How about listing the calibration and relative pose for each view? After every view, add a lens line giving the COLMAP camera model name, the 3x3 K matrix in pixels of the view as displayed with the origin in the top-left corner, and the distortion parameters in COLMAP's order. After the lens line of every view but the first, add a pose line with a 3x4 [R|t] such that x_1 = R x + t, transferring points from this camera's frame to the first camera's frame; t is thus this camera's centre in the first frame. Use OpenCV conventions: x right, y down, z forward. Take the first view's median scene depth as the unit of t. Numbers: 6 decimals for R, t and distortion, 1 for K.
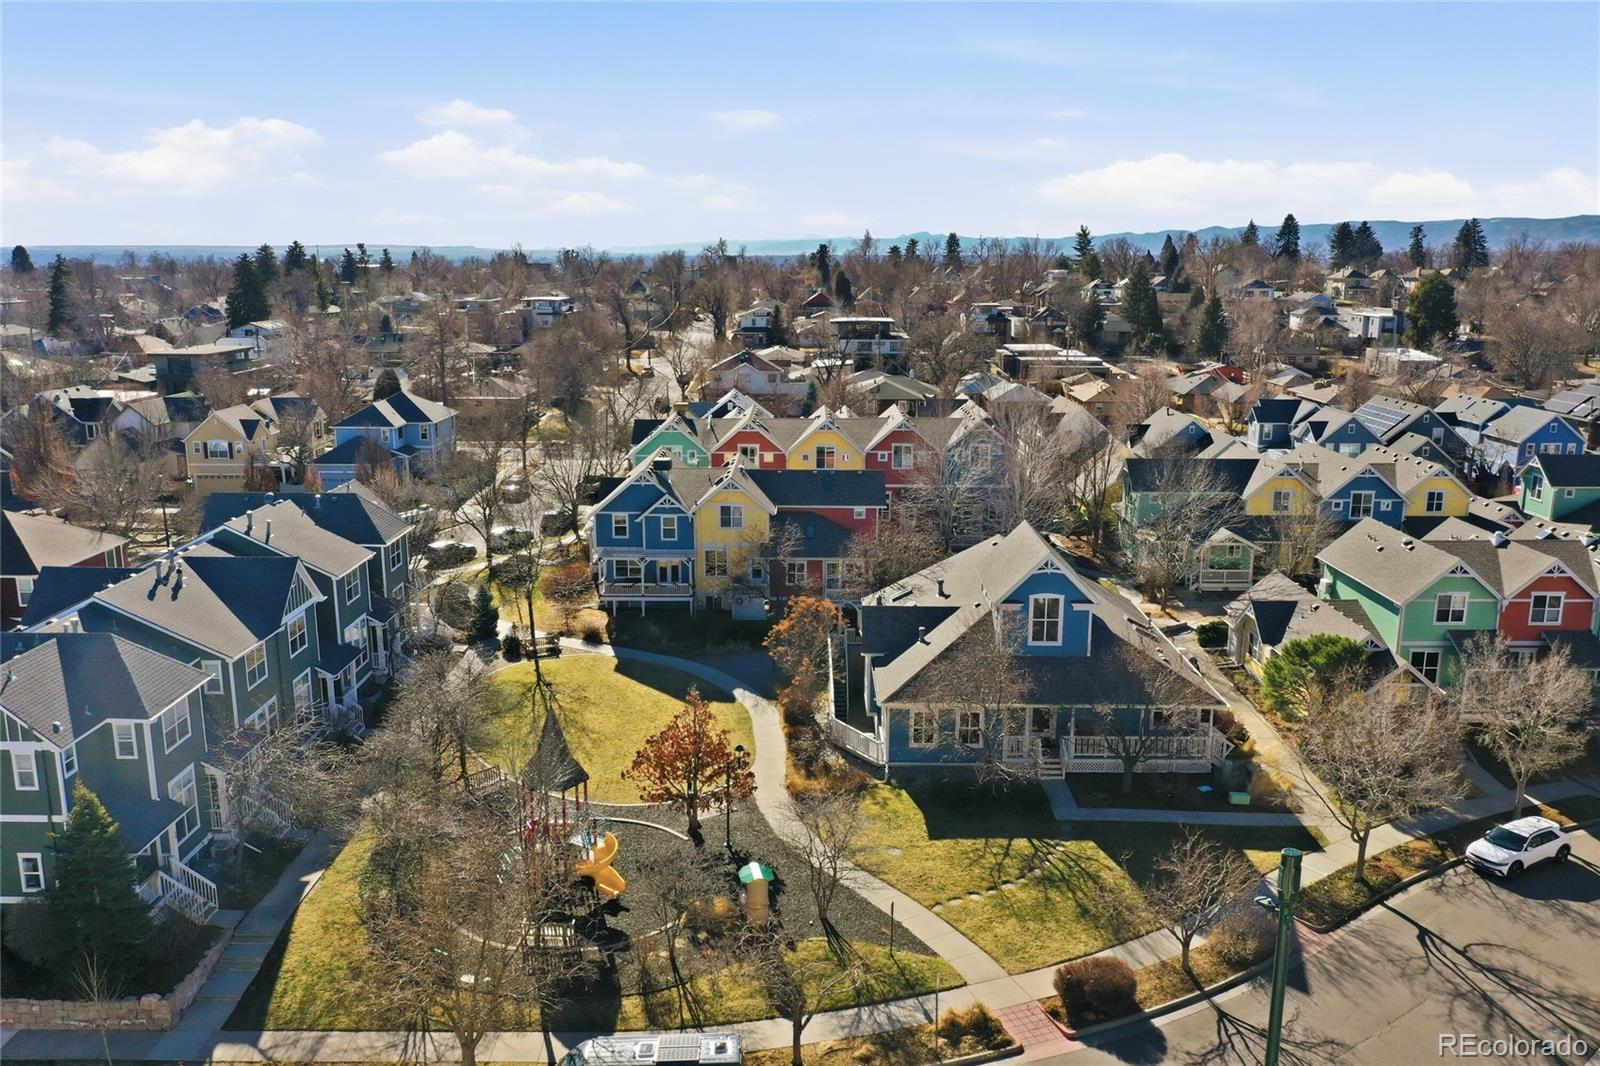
lens RADIAL K [[1258.3, 0, 795.6], [0, 1258.3, 534.7], [0, 0, 1]] dist [-0.003823, 0.003567]
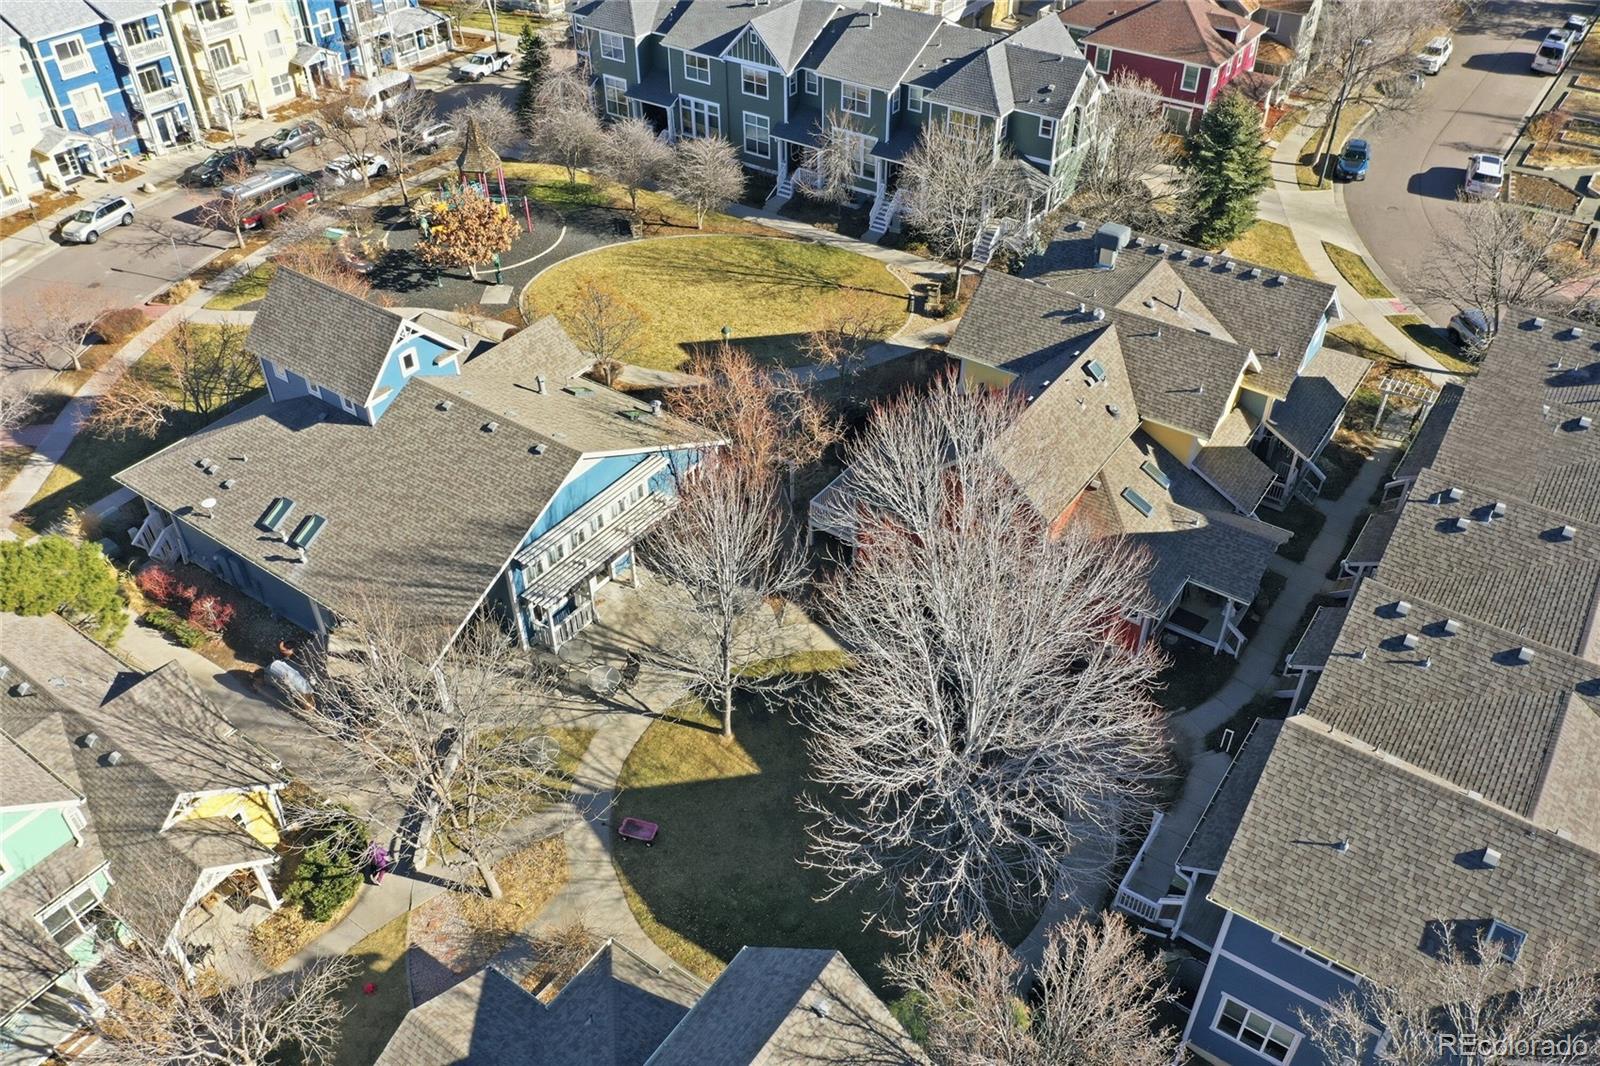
lens RADIAL K [[1258.3, 0, 795.6], [0, 1258.3, 534.7], [0, 0, 1]] dist [-0.003823, 0.003567]
pose [[-0.574002, 0.518954, -0.633410, 0.452853], [-0.169009, 0.681794, 0.711753, -0.374041], [0.801223, 0.515599, -0.303643, 1.167642]]
